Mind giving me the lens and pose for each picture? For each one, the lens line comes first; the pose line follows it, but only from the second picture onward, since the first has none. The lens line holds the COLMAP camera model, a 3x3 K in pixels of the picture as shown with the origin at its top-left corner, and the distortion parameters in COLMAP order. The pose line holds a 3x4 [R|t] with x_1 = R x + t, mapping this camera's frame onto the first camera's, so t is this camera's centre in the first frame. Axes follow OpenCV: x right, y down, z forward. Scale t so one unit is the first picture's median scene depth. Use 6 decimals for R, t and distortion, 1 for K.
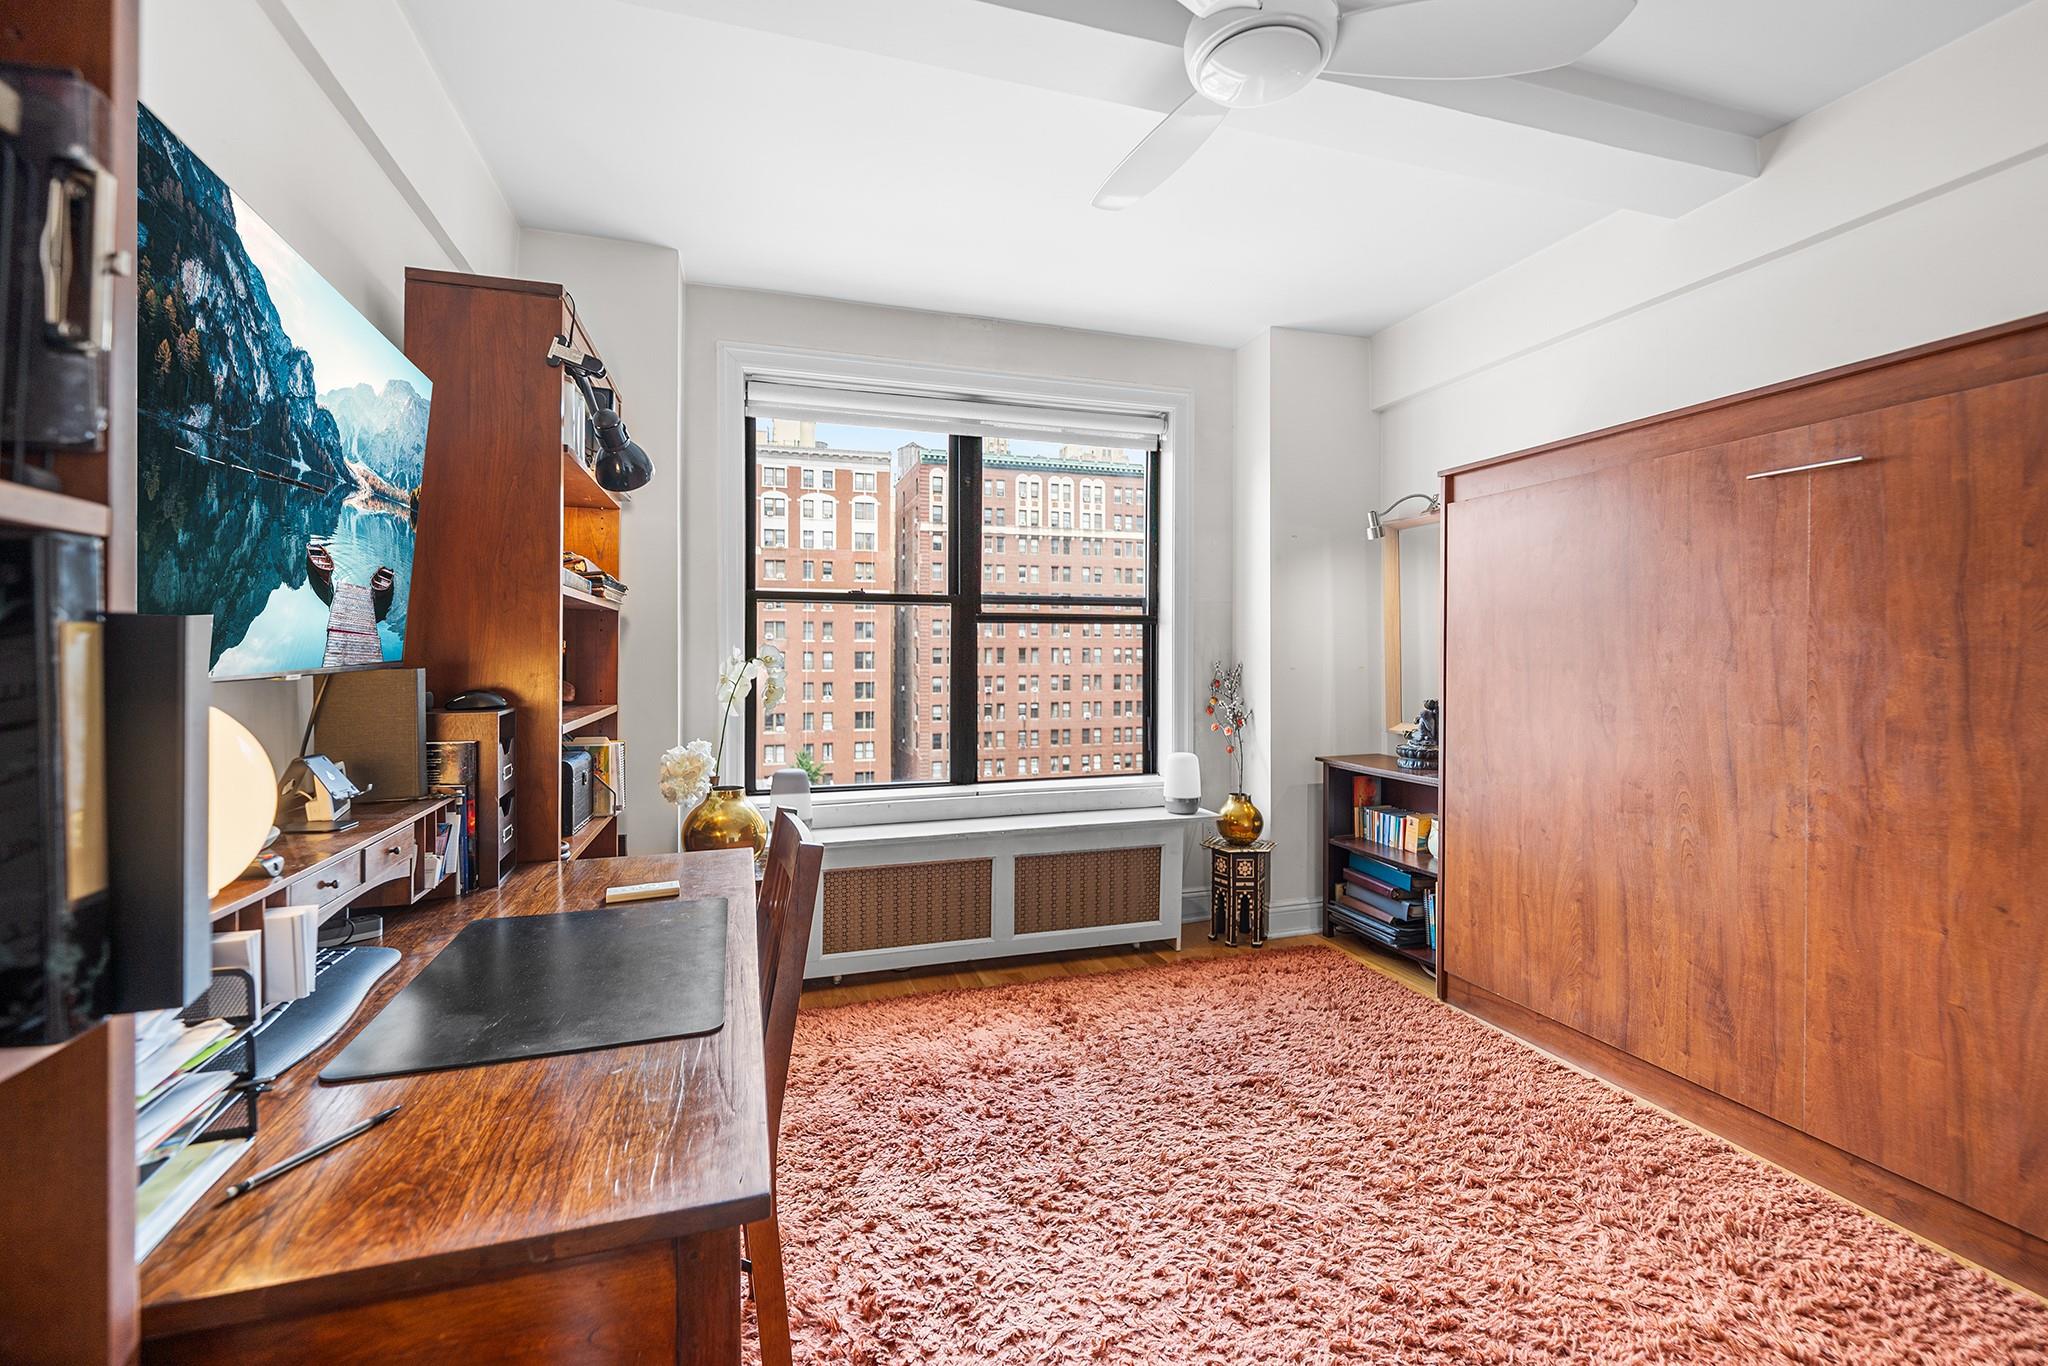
lens RADIAL K [[830.8, 0, 1020.3], [0, 830.8, 655.9], [0, 0, 1]] dist [-0.000446, -0.000094]
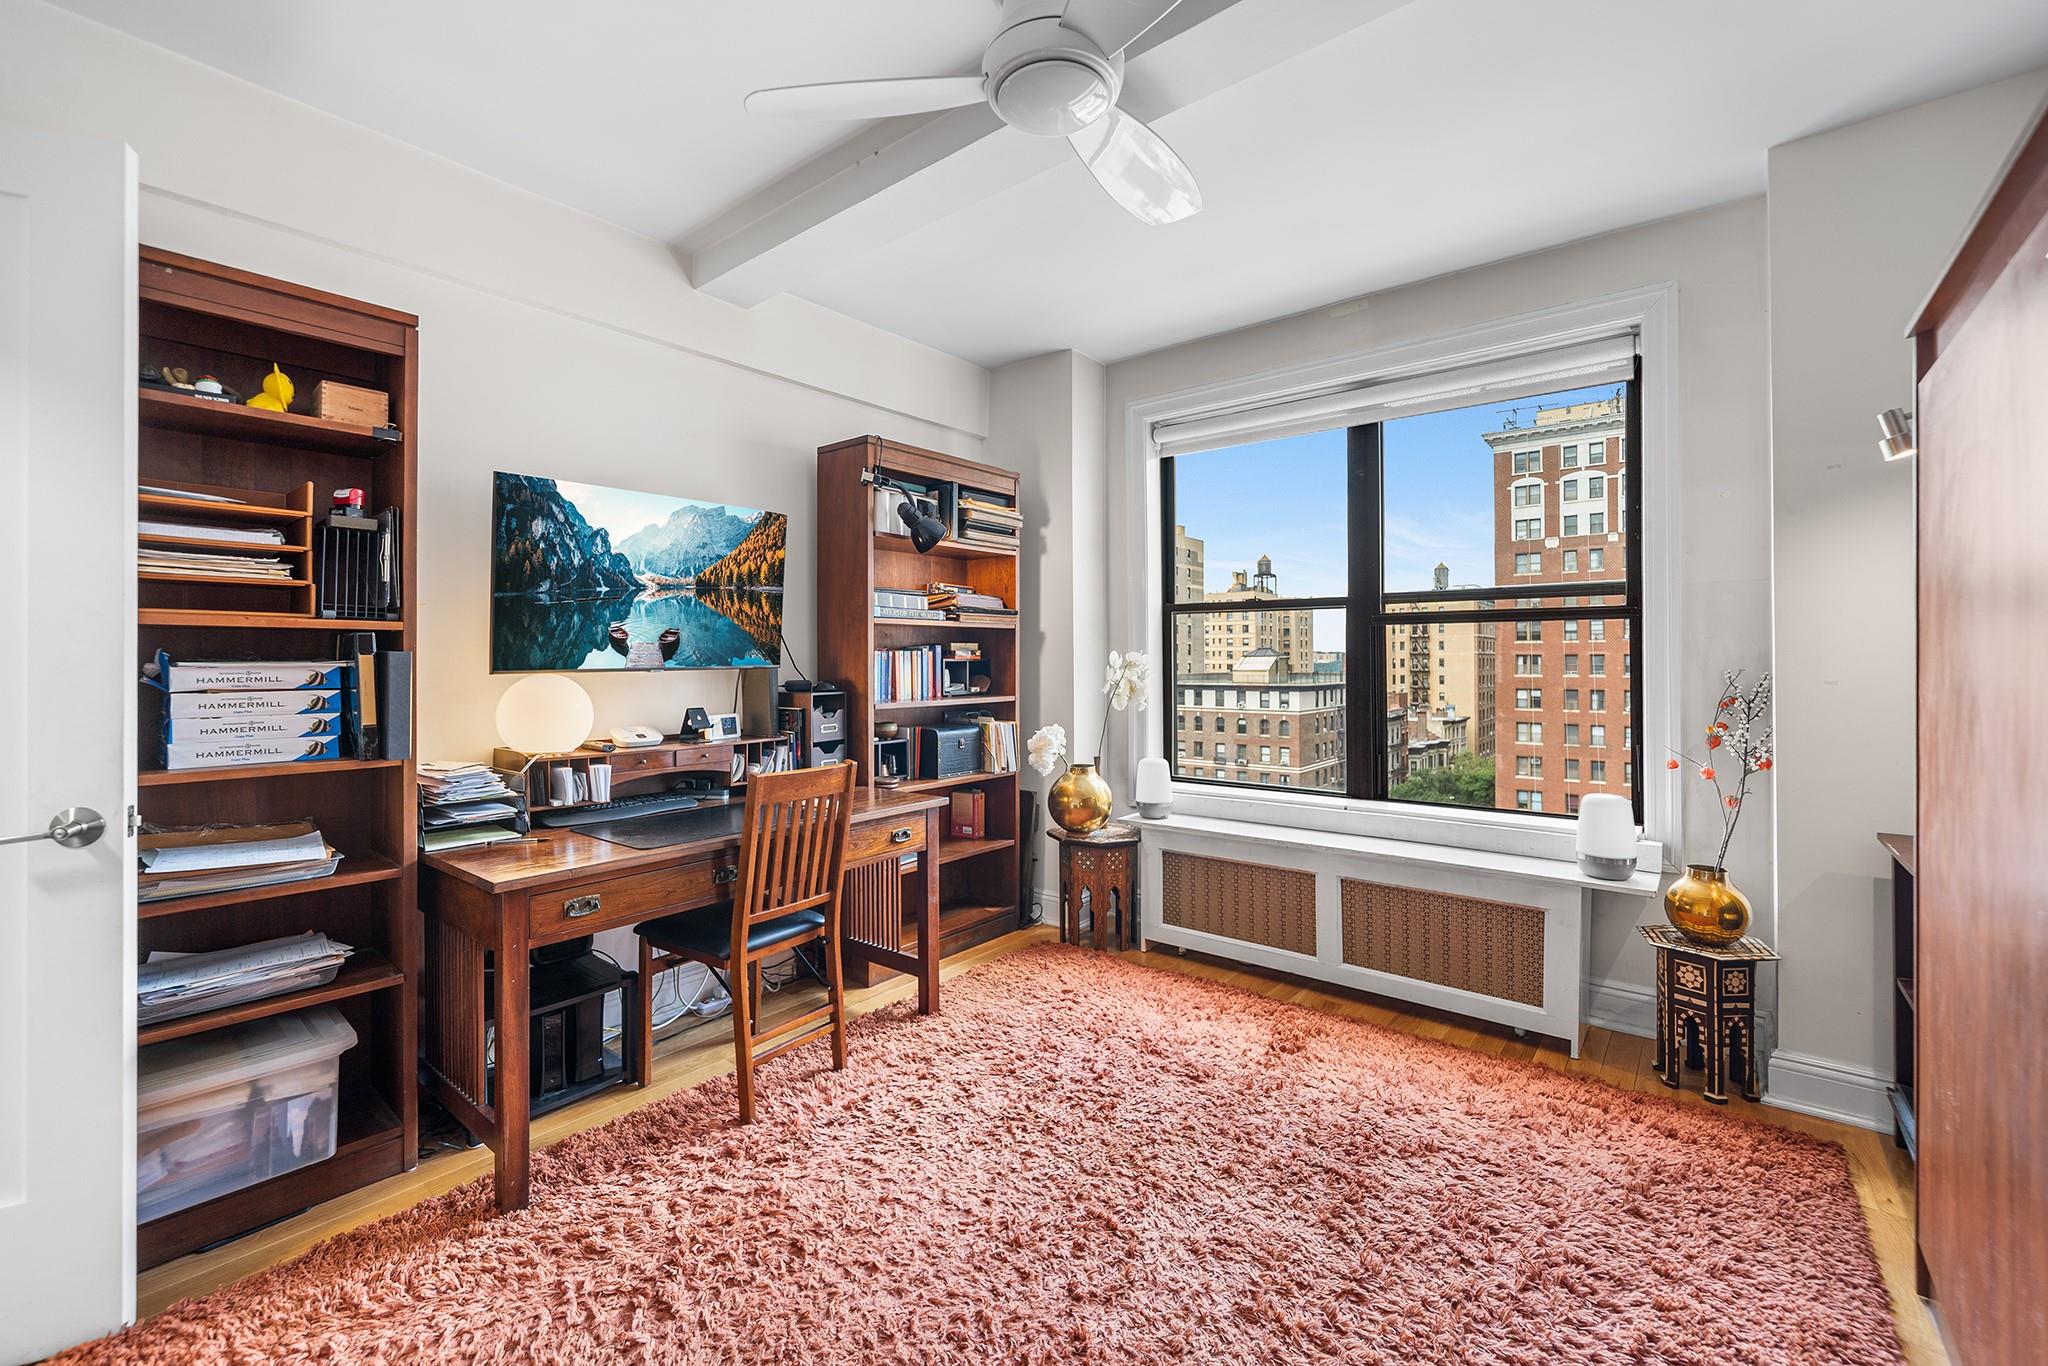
lens RADIAL K [[814.3, 0, 1022.1], [0, 814.3, 657.4], [0, 0, 1]] dist [0.001606, 0.000137]
pose [[0.577657, -0.001487, -0.816278, 0.530341], [-0.000564, 0.999997, -0.002221, -0.002390], [0.816280, 0.001744, 0.577654, 0.184761]]
